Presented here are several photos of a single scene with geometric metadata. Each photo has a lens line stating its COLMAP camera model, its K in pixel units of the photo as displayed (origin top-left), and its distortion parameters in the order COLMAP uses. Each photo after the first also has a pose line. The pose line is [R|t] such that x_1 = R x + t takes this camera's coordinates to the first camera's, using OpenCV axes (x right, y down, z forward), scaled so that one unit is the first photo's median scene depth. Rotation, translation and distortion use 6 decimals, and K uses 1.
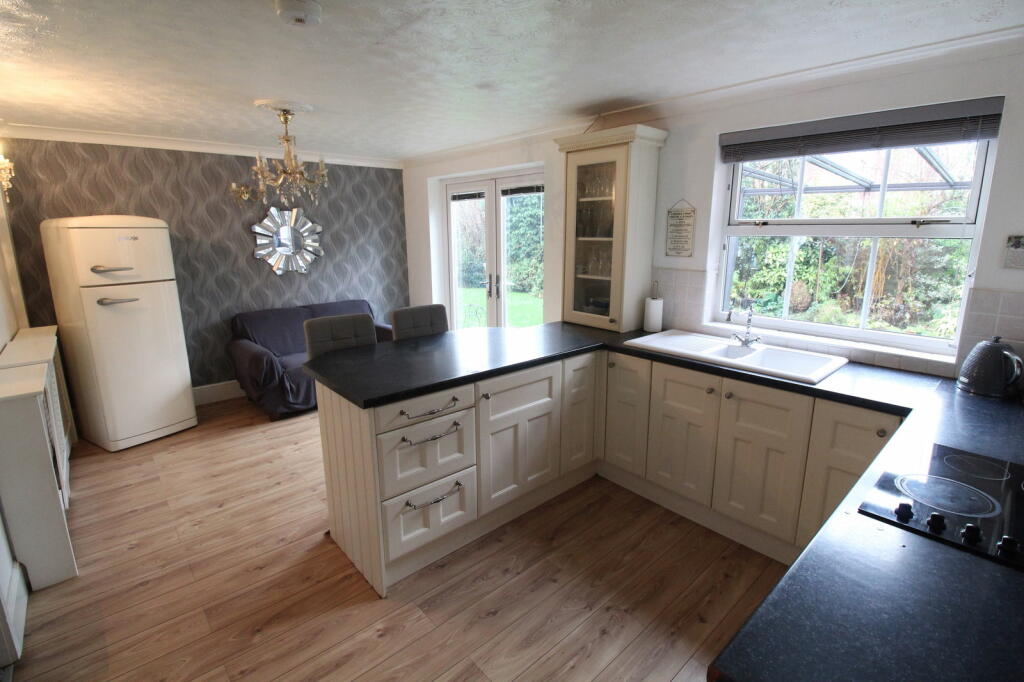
lens RADIAL K [[480.3, 0, 532.3], [0, 480.3, 338.0], [0, 0, 1]] dist [-0.000370, -0.000138]
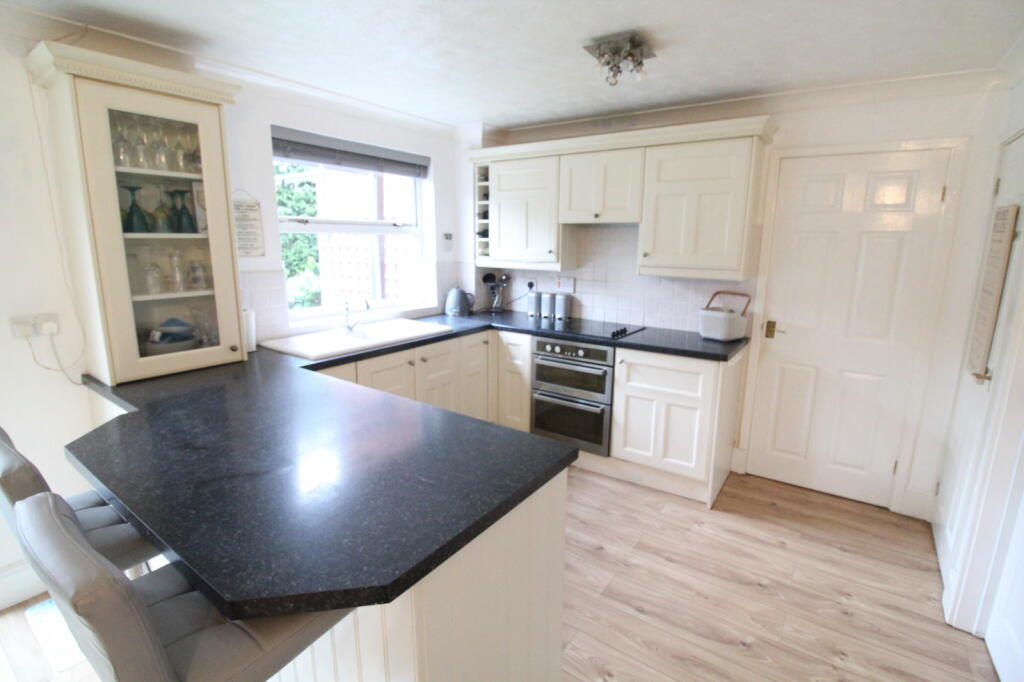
lens RADIAL K [[474.5, 0, 512.0], [0, 474.5, 341.0], [0, 0, 1]] dist [-0.016642, -0.000682]
pose [[-0.199943, -0.206294, 0.957844, -0.693275], [0.208296, 0.946289, 0.247286, -0.155799], [-0.957411, 0.248958, -0.146234, 0.805878]]
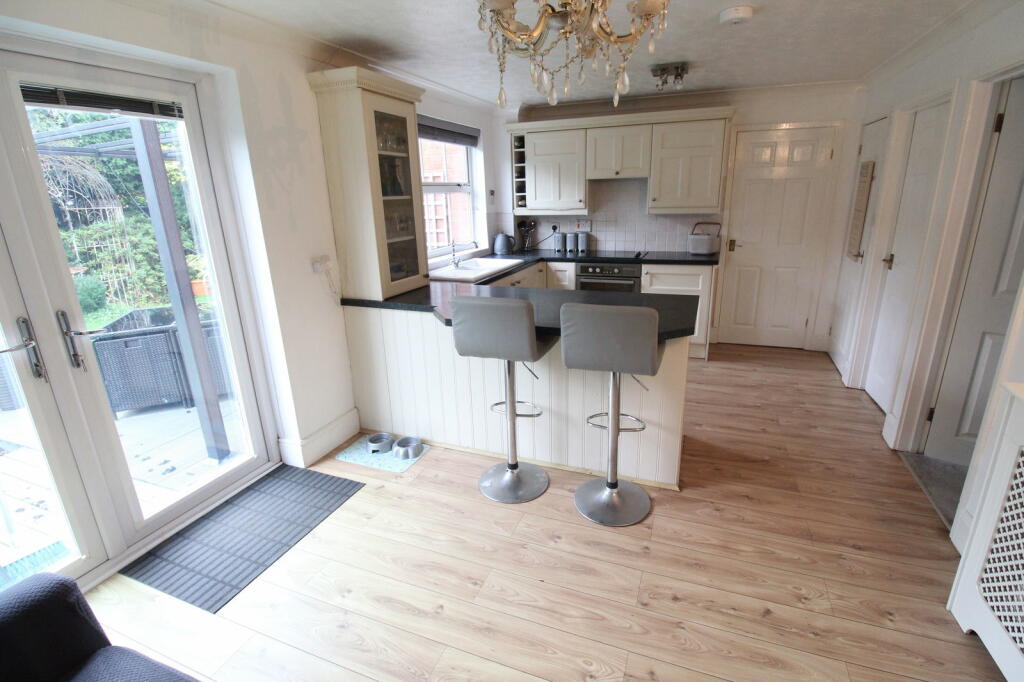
lens RADIAL K [[480.6, 0, 512.0], [0, 480.6, 341.0], [0, 0, 1]] dist [0.000621, -0.000261]
pose [[-0.426932, -0.256190, 0.867235, -0.993782], [0.227515, 0.897748, 0.377207, -0.302154], [-0.875195, 0.358351, -0.324990, 1.415589]]
